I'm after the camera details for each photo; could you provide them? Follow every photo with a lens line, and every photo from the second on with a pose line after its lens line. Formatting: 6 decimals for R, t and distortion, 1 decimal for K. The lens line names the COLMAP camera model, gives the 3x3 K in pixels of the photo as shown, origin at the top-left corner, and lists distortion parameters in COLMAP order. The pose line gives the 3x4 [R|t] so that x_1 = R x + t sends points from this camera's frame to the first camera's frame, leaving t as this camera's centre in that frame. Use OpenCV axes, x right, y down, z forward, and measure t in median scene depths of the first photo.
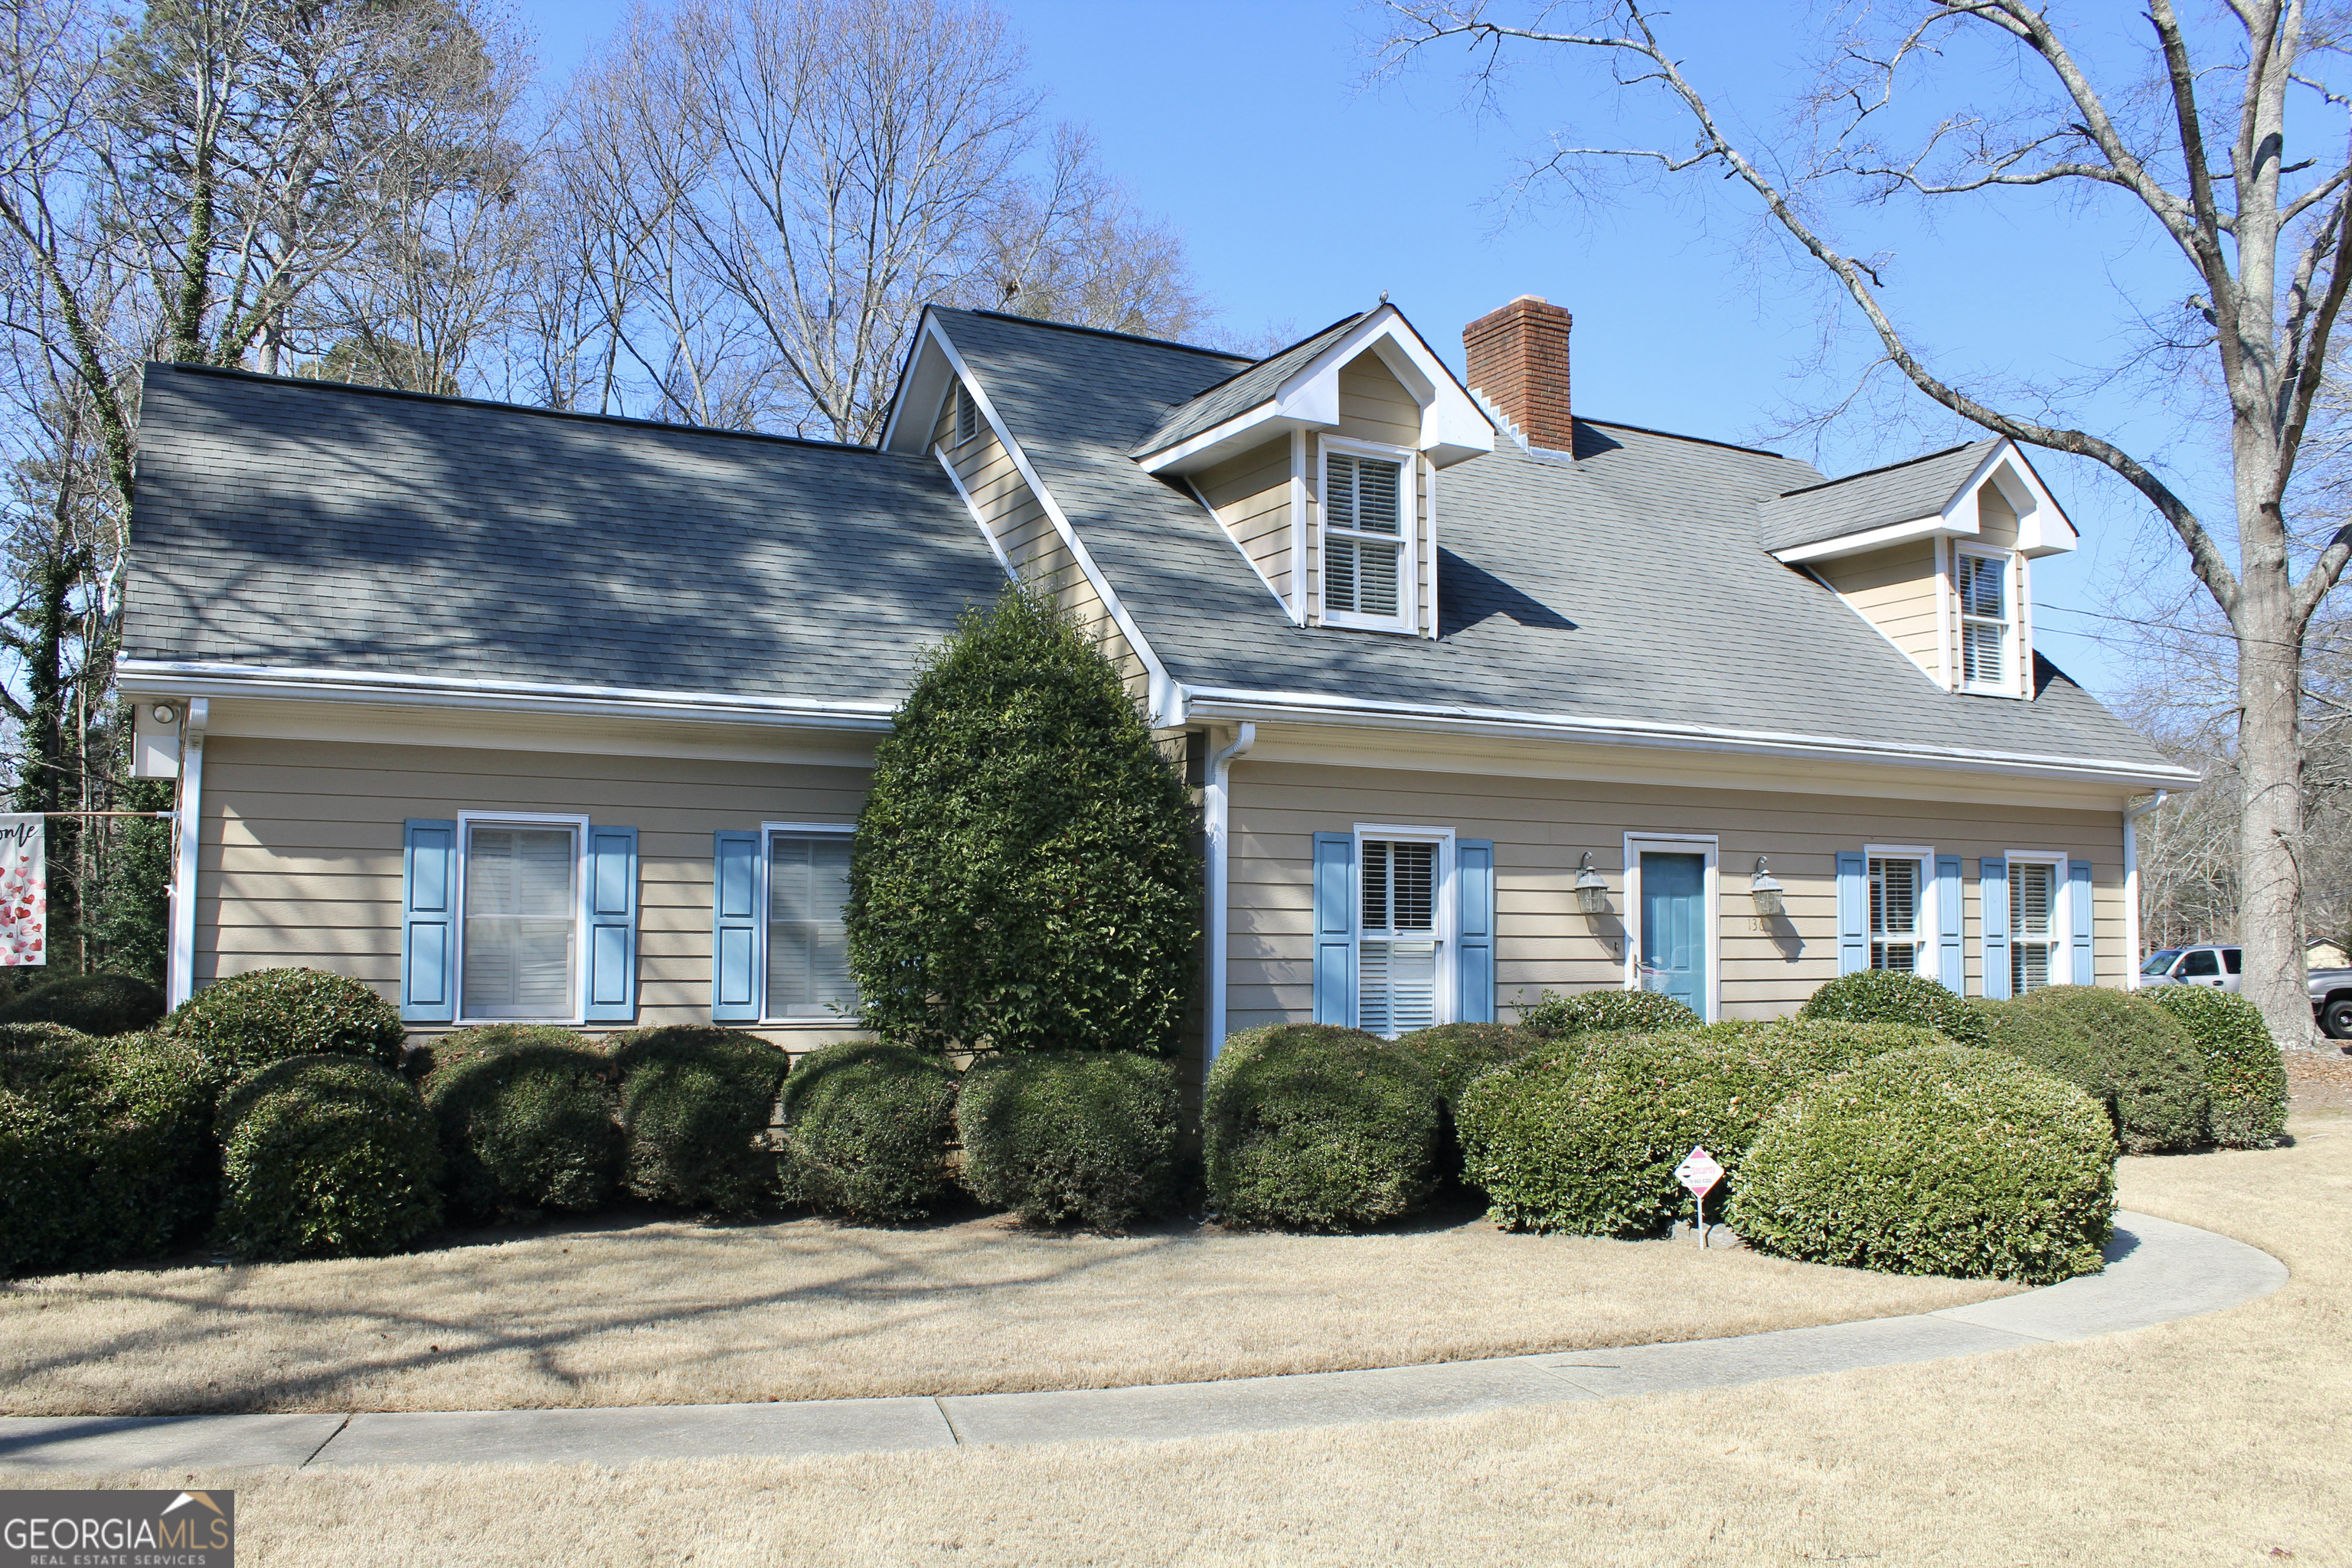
lens RADIAL K [[1979.0, 0, 1176.0], [0, 1979.0, 784.0], [0, 0, 1]] dist [-0.168811, 0.165320]
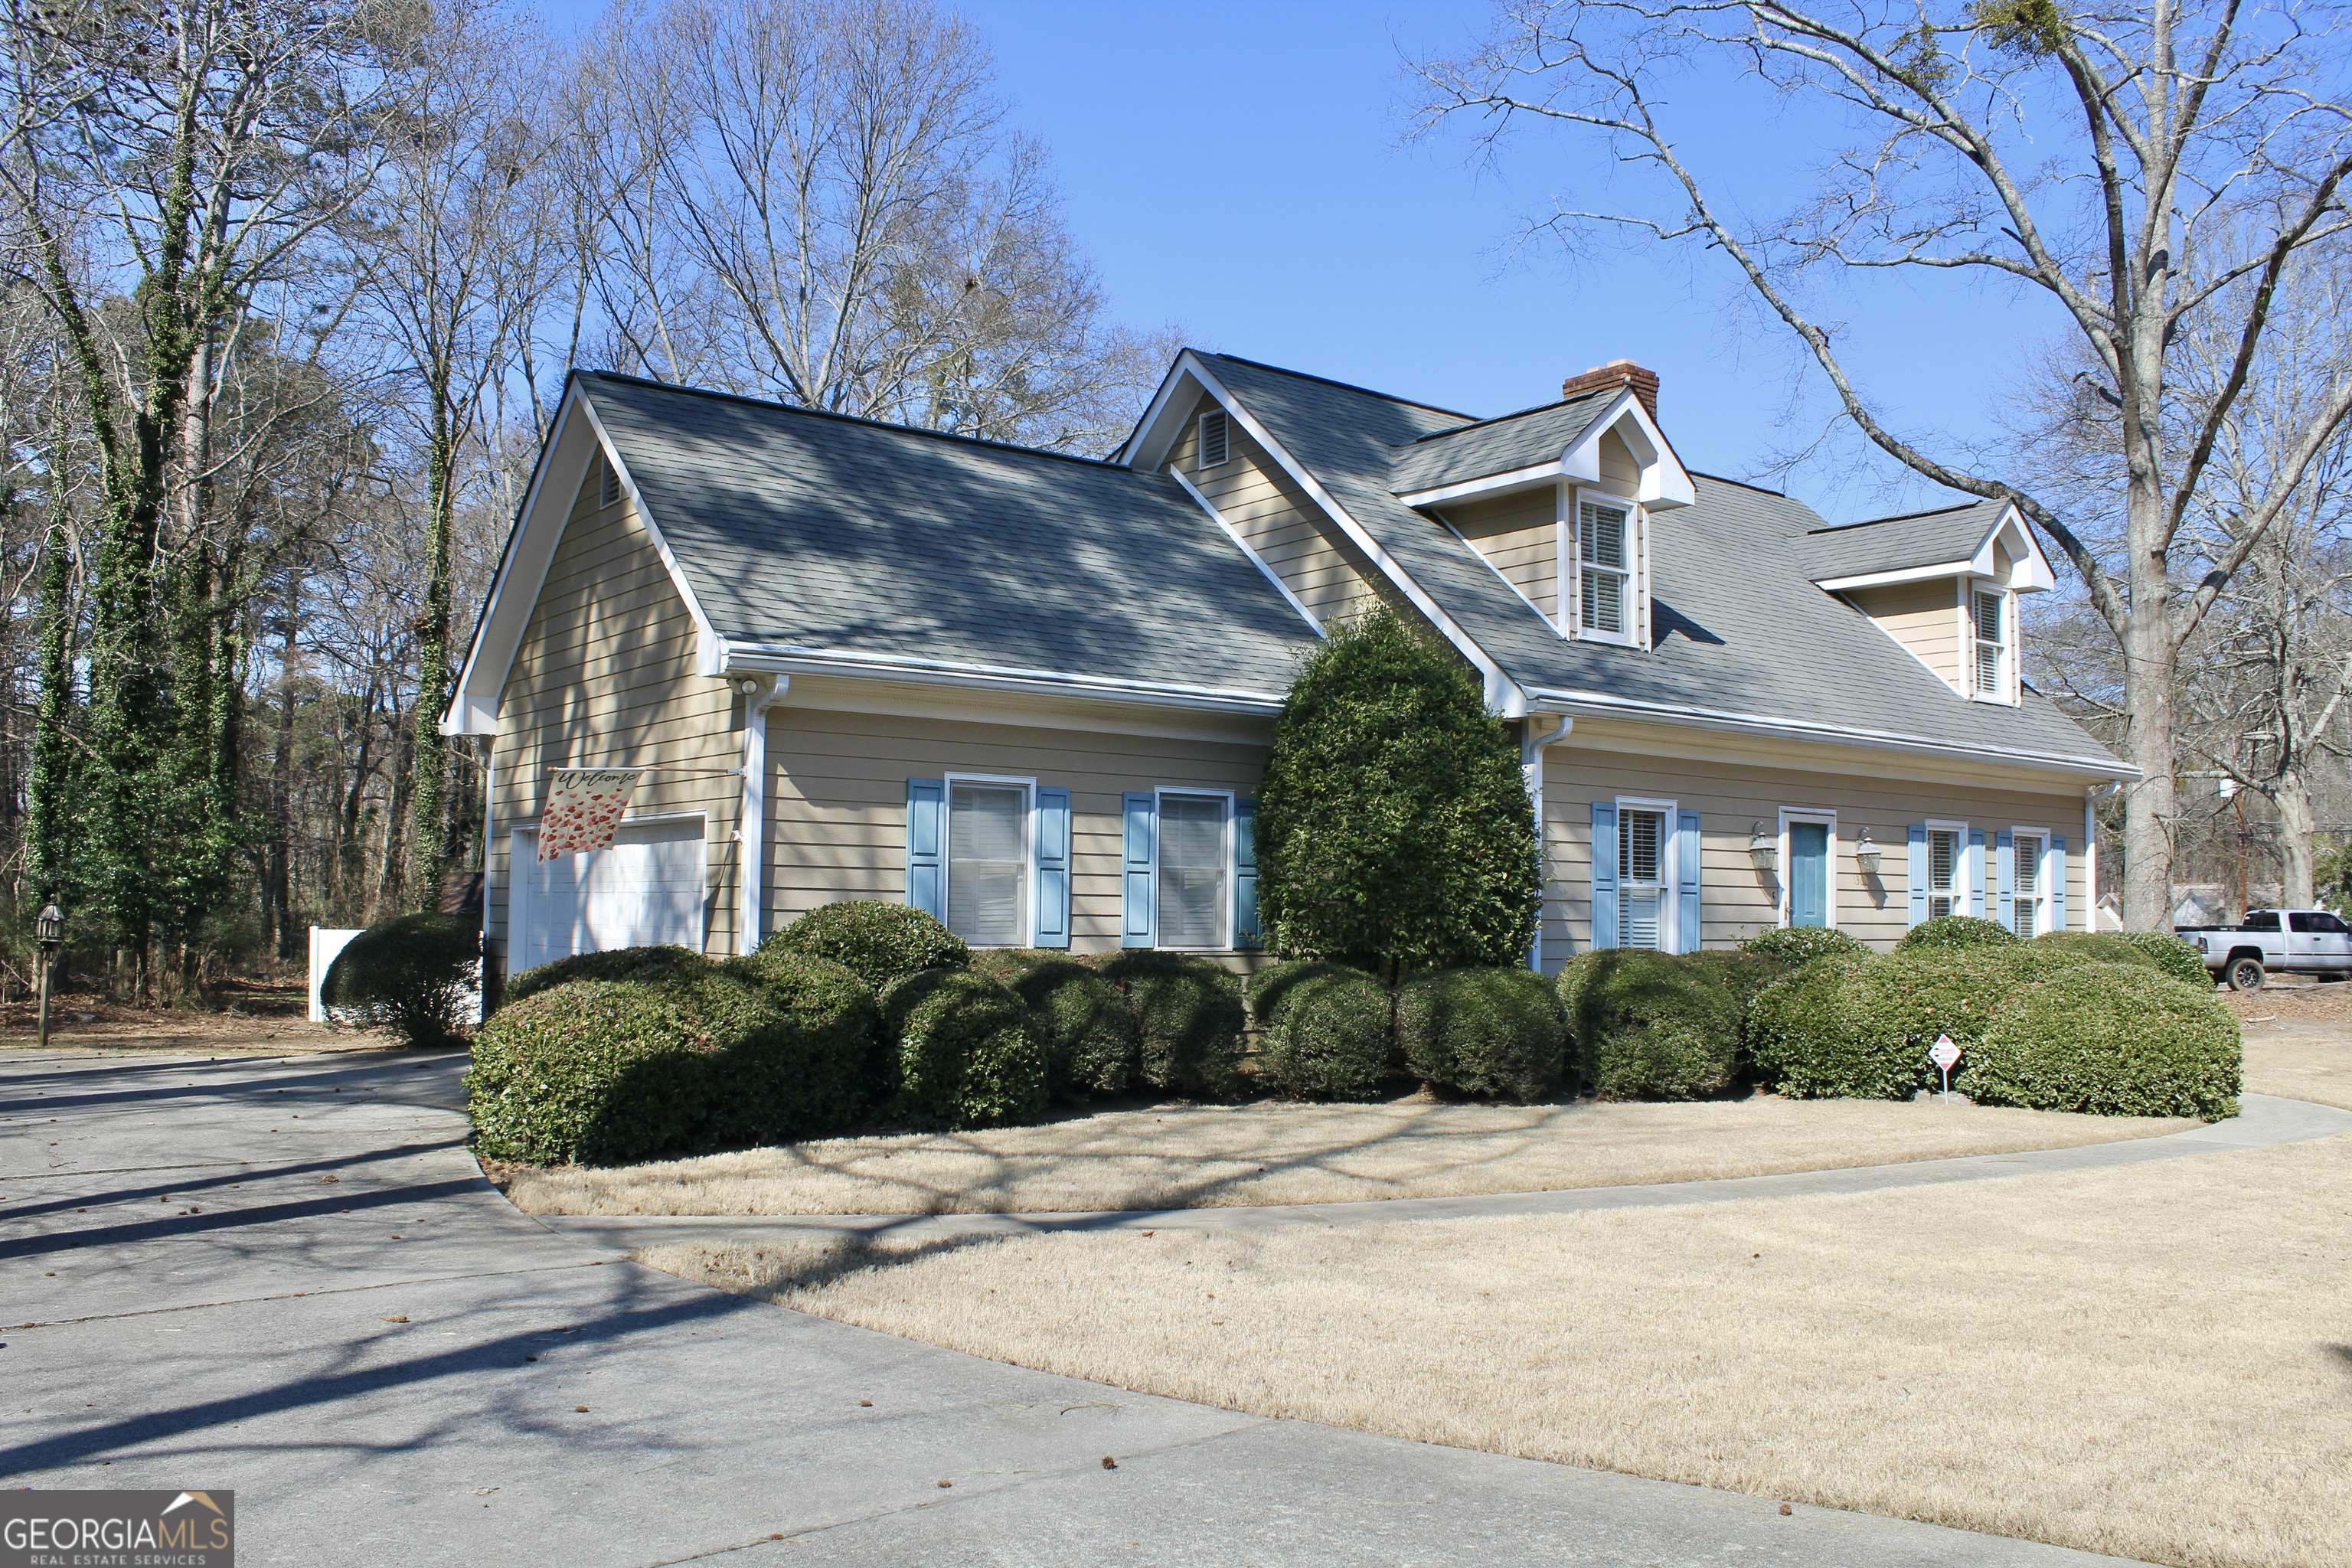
lens RADIAL K [[1979.0, 0, 1176.0], [0, 1979.0, 784.0], [0, 0, 1]] dist [-0.168811, 0.165320]
pose [[0.987993, 0.019474, 0.153264, -0.371197], [-0.022089, 0.999638, 0.015381, -0.000826], [-0.152909, -0.018582, 0.988066, -0.207528]]
